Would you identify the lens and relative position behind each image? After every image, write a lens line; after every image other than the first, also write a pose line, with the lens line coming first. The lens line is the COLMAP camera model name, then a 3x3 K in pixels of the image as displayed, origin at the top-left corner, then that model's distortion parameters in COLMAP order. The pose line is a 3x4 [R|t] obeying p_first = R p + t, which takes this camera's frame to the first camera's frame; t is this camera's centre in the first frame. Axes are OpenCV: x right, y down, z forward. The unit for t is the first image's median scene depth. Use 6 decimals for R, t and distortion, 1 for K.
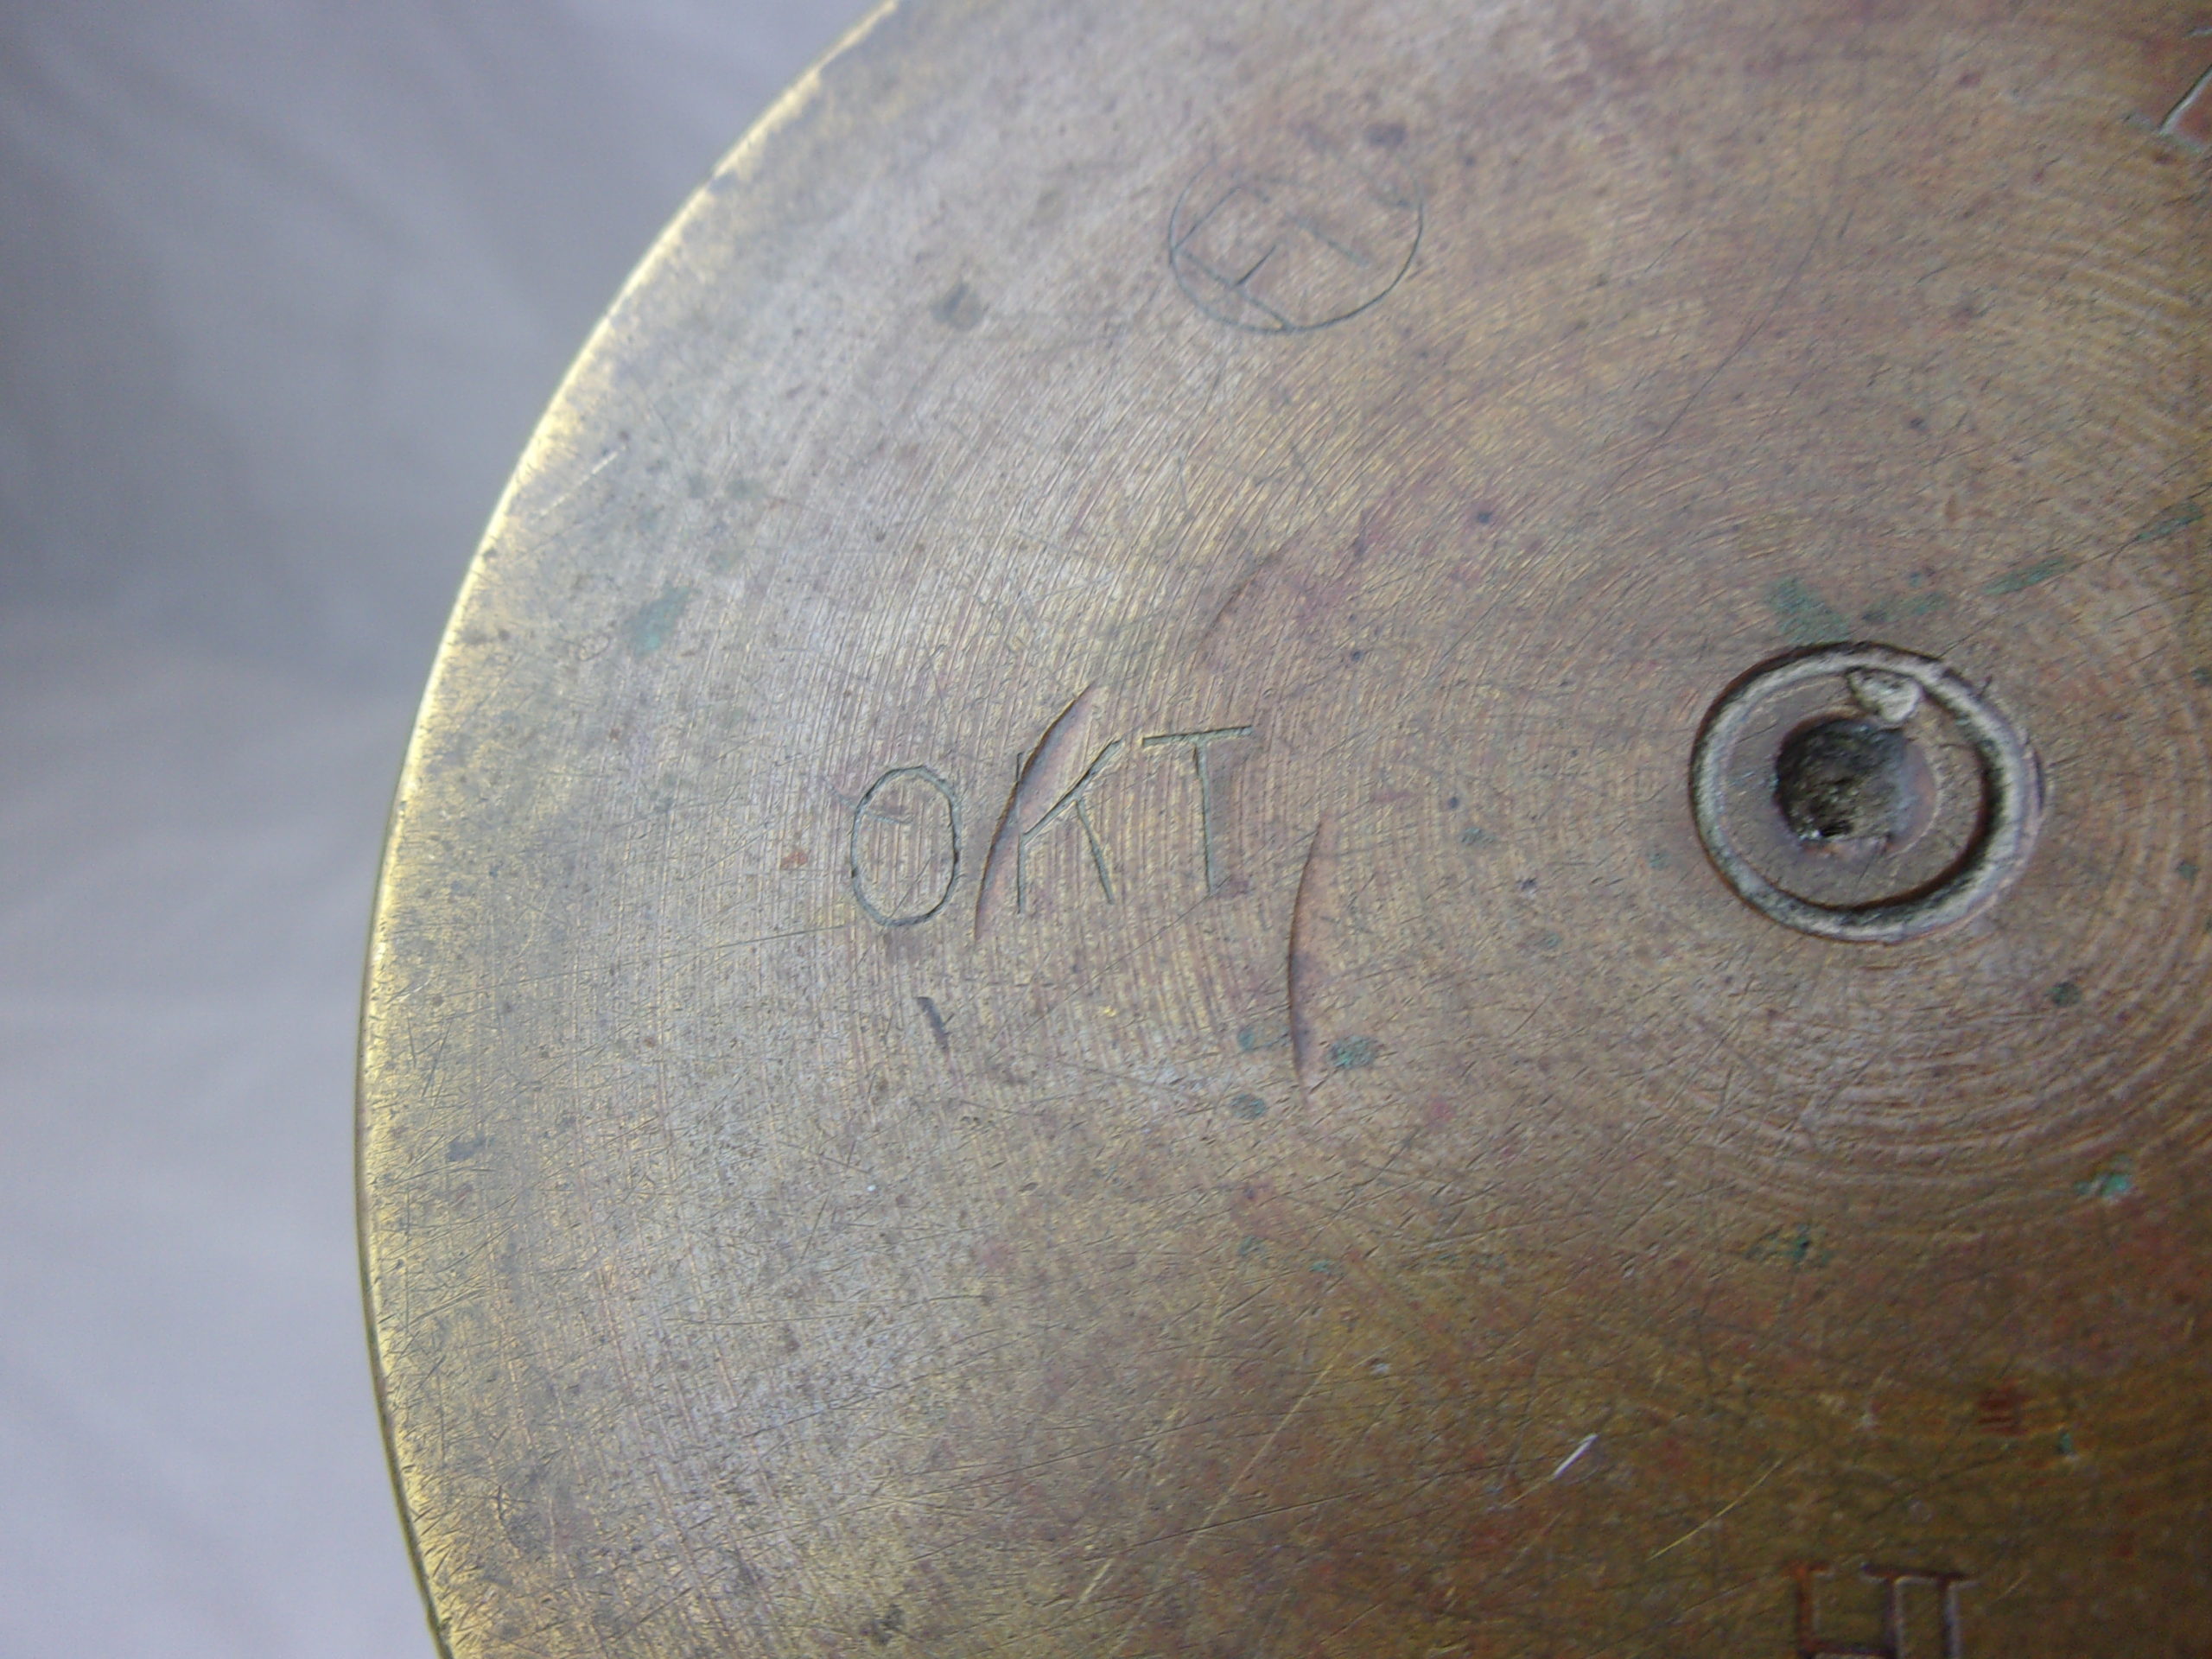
lens RADIAL K [[1802.6, 0, 1106.0], [0, 1802.6, 829.5], [0, 0, 1]] dist [-0.006353, -0.075840]
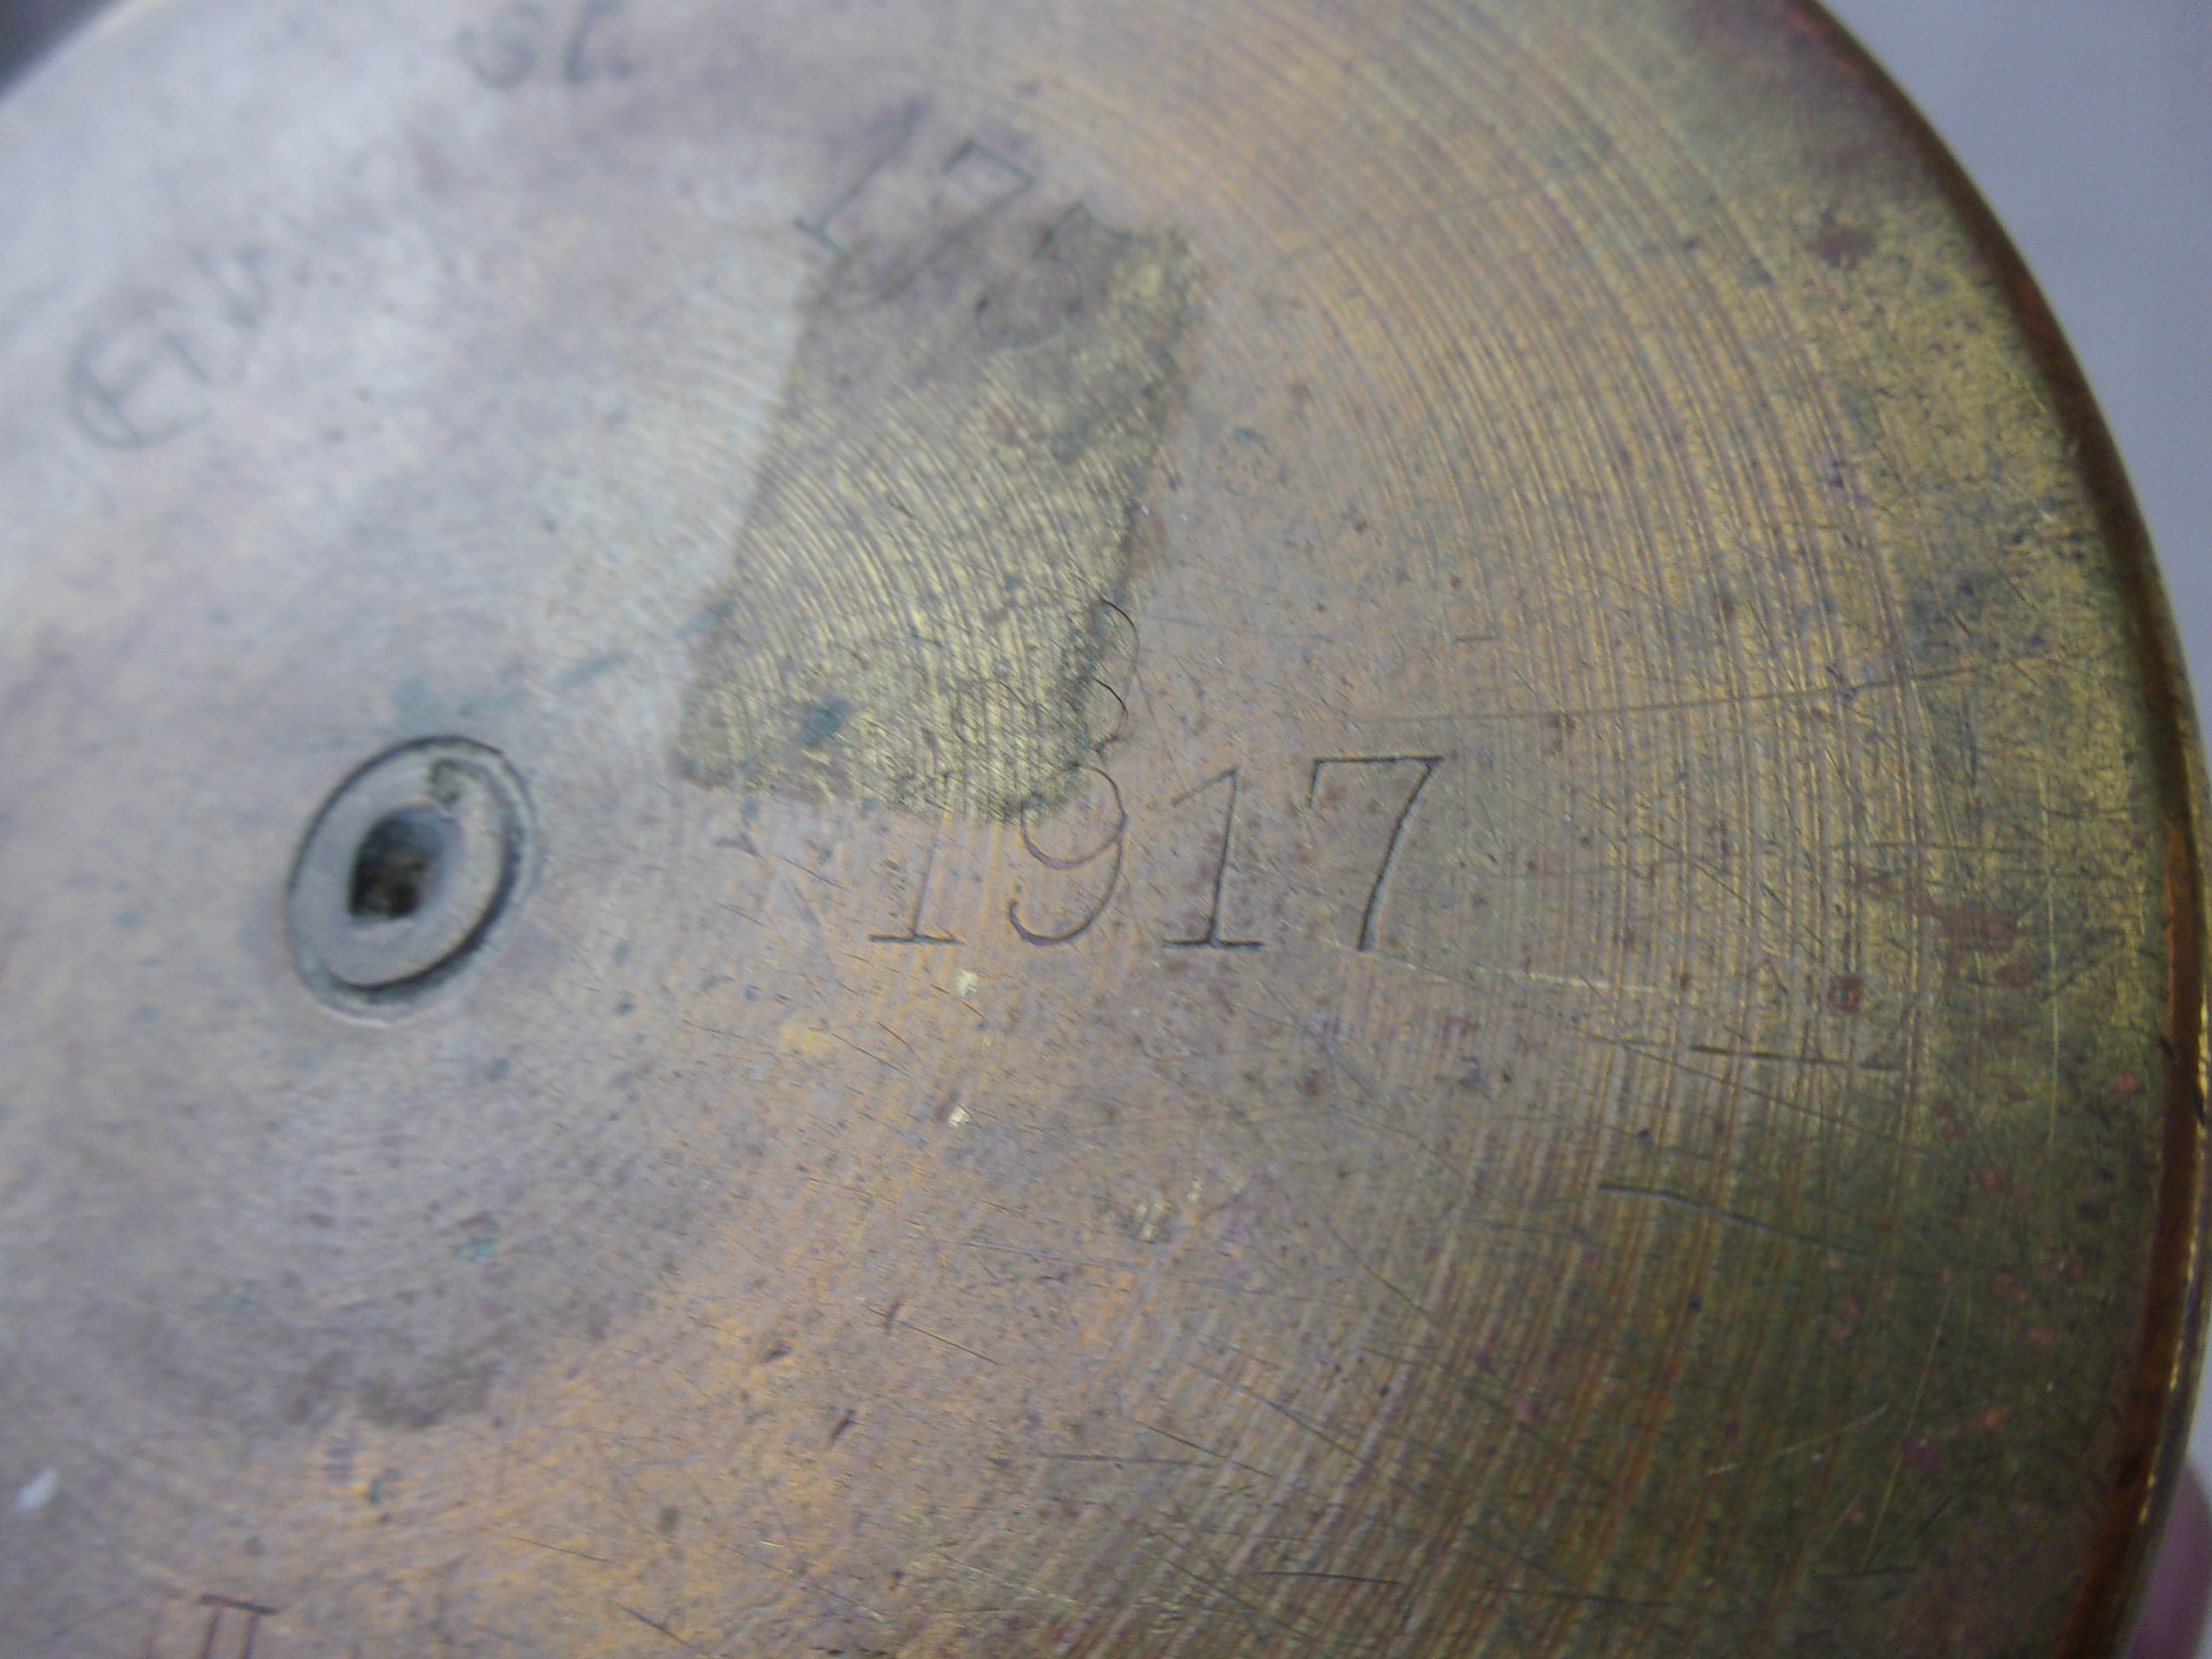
lens RADIAL K [[1802.6, 0, 1106.0], [0, 1802.6, 829.5], [0, 0, 1]] dist [-0.006353, -0.075840]
pose [[0.999338, -0.009725, -0.035059, 0.834315], [0.009530, 0.999938, -0.005729, -0.037587], [0.035112, 0.005391, 0.999369, -0.058219]]
